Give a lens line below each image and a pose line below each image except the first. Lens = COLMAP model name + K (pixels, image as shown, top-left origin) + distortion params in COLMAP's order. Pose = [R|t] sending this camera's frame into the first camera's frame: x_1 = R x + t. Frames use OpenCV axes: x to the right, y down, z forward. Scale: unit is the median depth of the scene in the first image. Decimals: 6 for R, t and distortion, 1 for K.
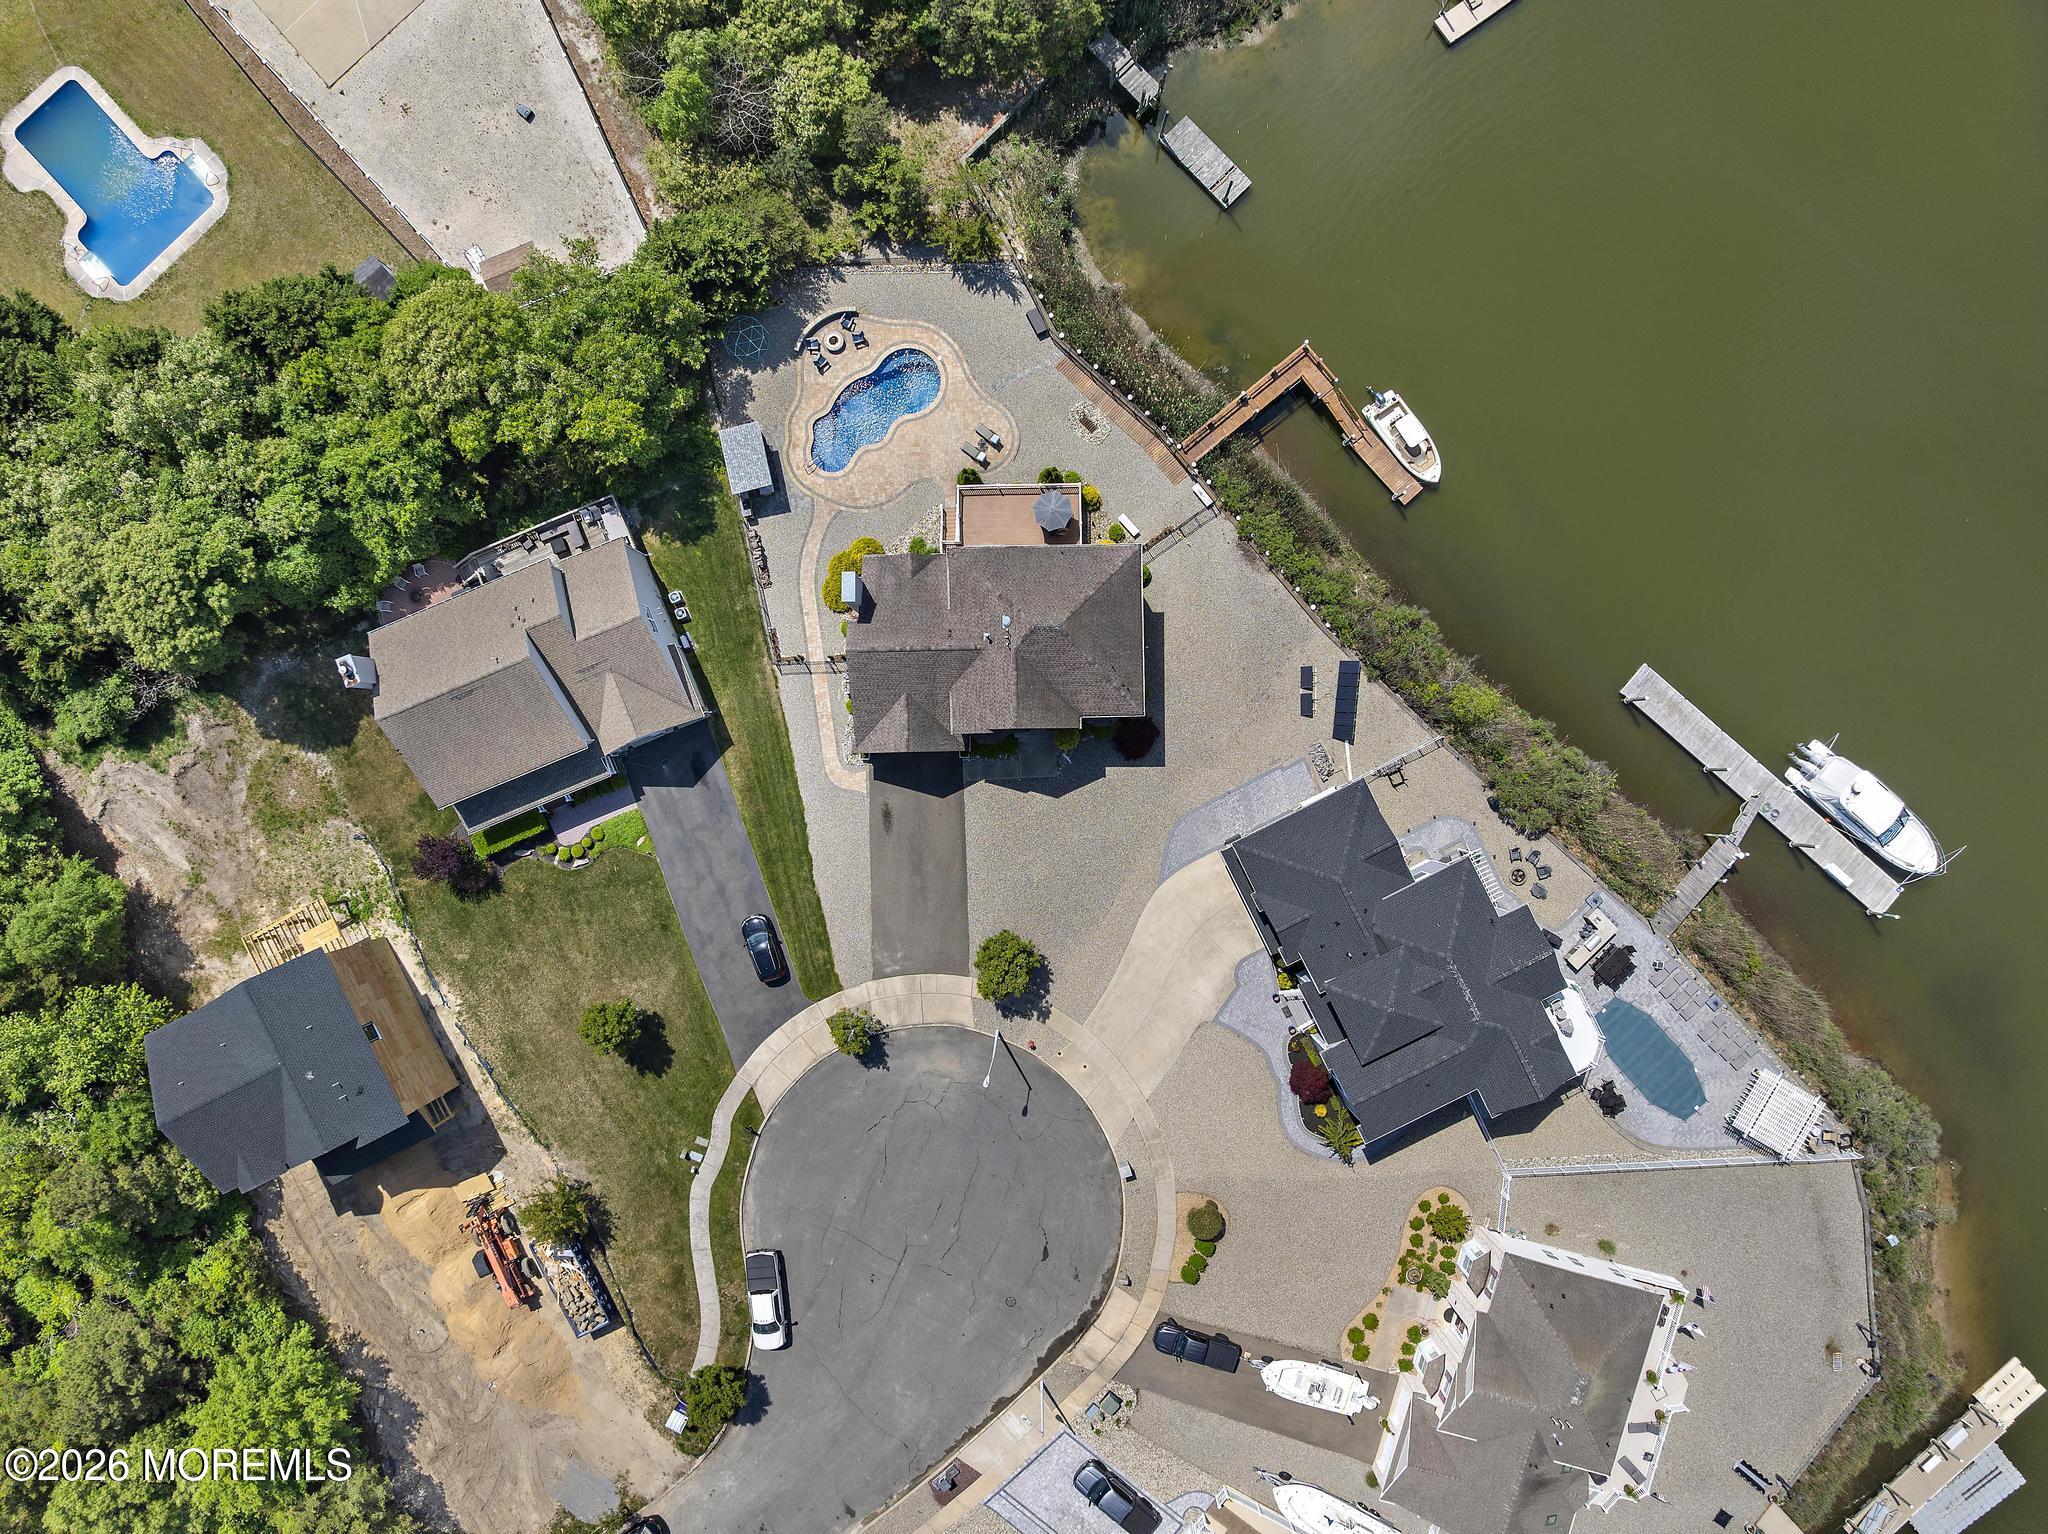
lens RADIAL K [[1446.2, 0, 1034.2], [0, 1446.2, 761.7], [0, 0, 1]] dist [-0.041263, 0.010902]
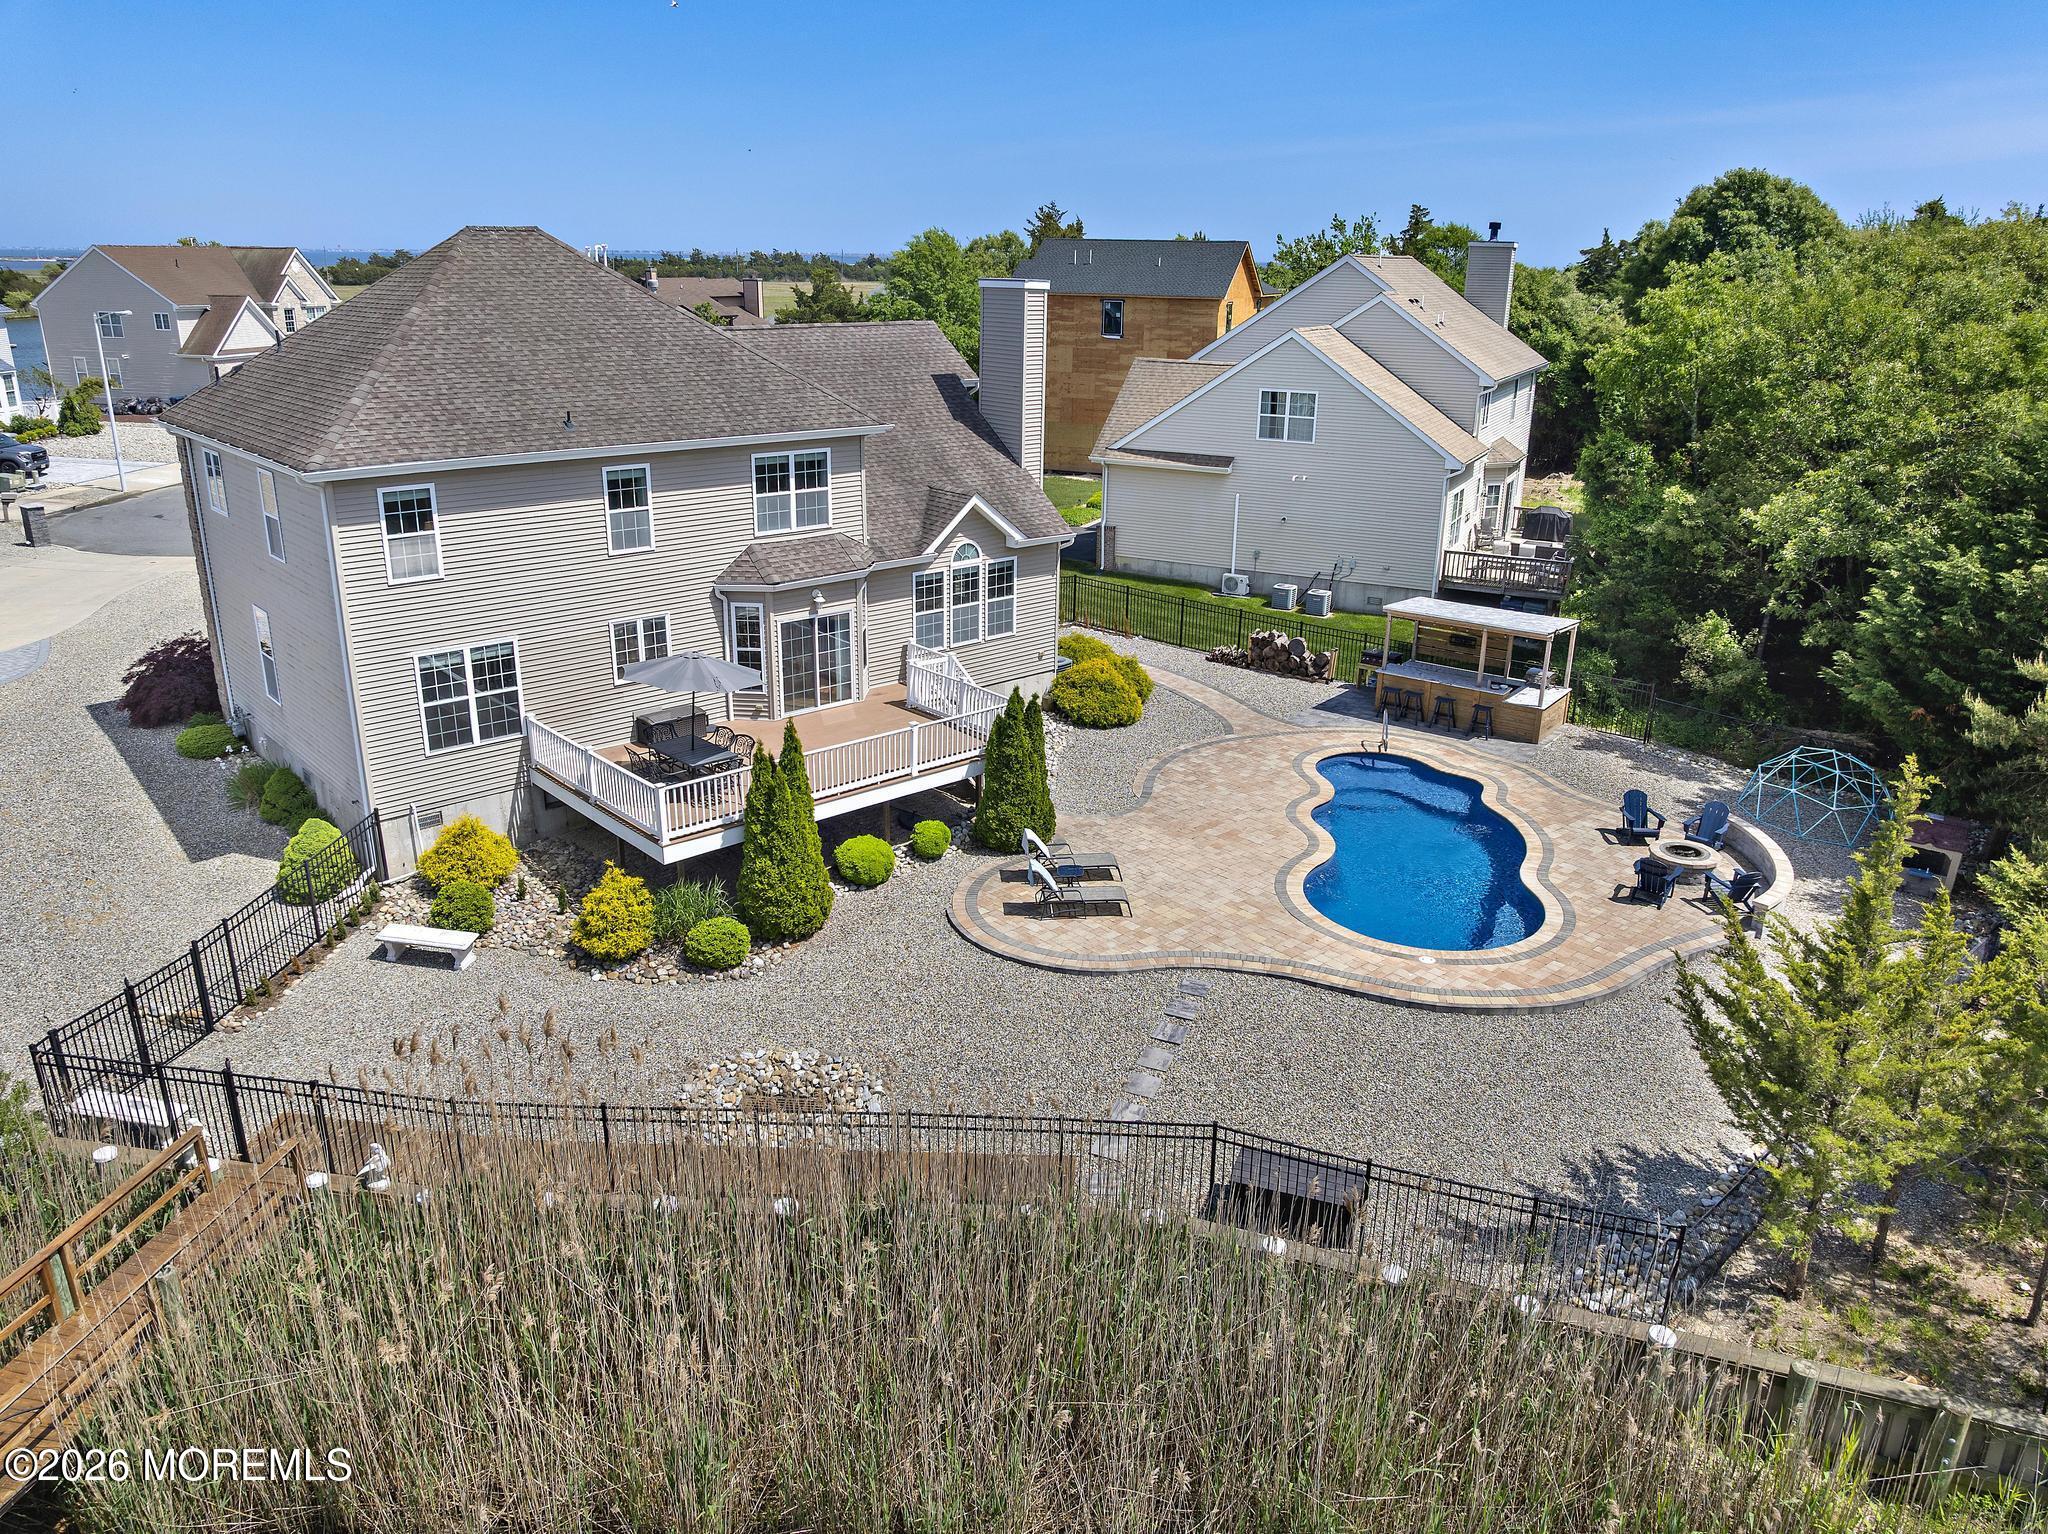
lens RADIAL K [[1446.2, 0, 1034.2], [0, 1446.2, 761.7], [0, 0, 1]] dist [-0.041263, 0.010902]
pose [[-0.753217, 0.194618, -0.628322, 0.137218], [-0.657405, -0.254672, 0.709198, -0.407246], [-0.021993, 0.947241, 0.319766, 0.894172]]
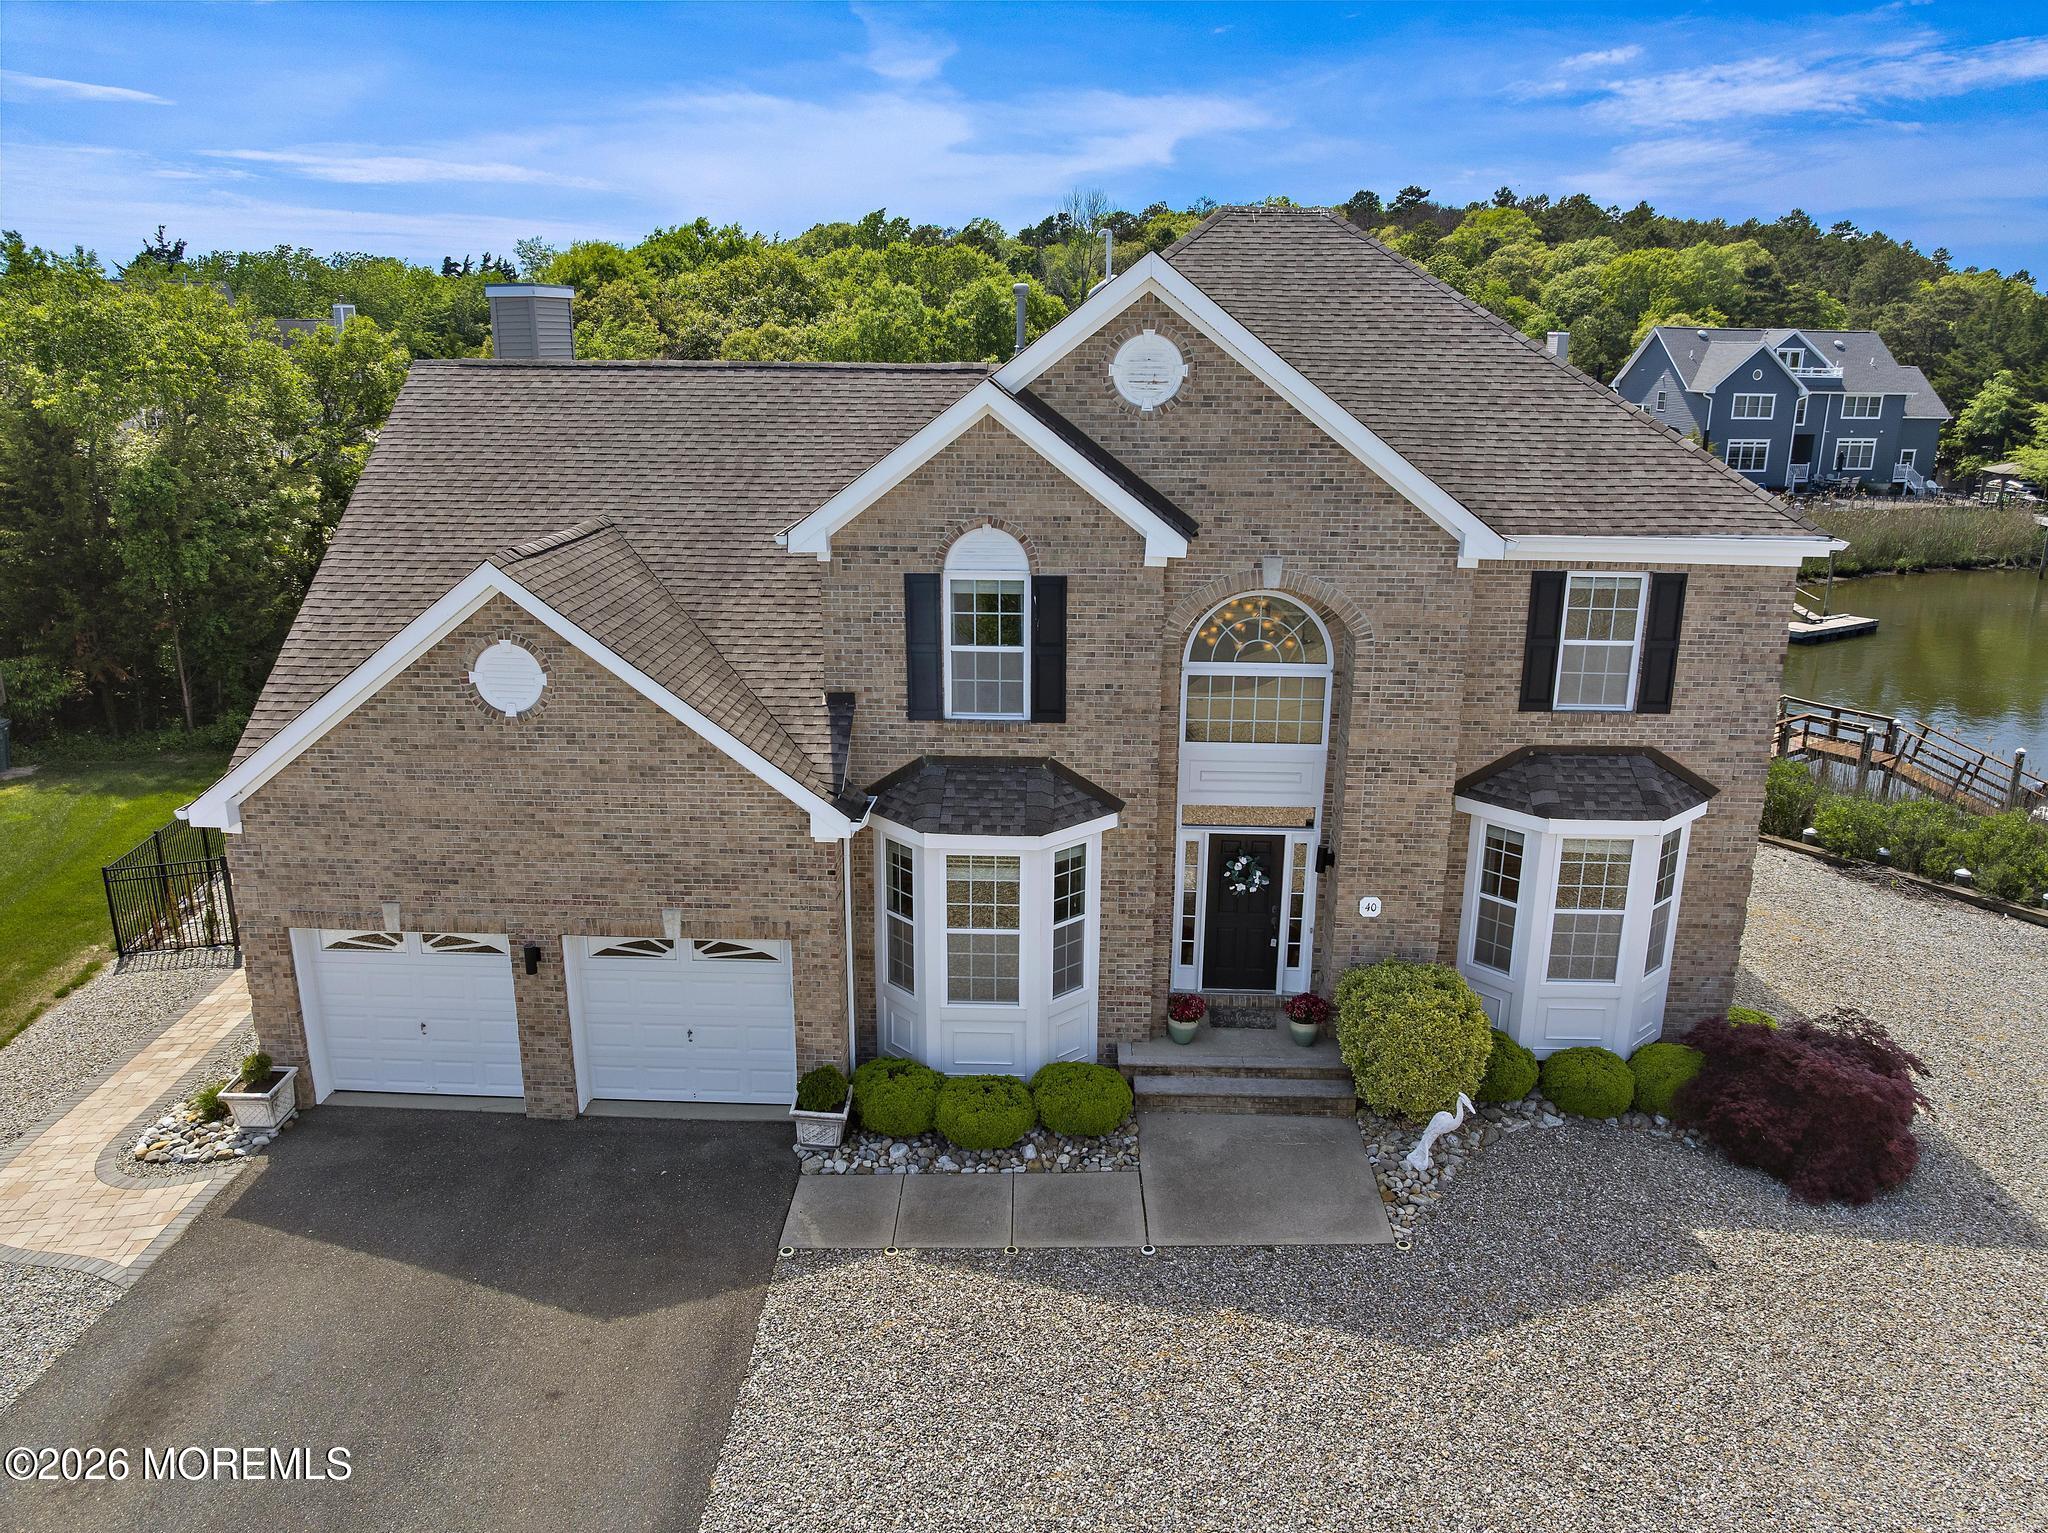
lens RADIAL K [[1446.2, 0, 1034.2], [0, 1446.2, 761.2], [0, 0, 1]] dist [-0.041263, 0.010902]
pose [[0.998558, 0.015543, -0.051385, -0.014965], [-0.053684, 0.287424, -0.956298, 0.142200], [-0.000094, 0.957677, 0.287844, 0.902733]]
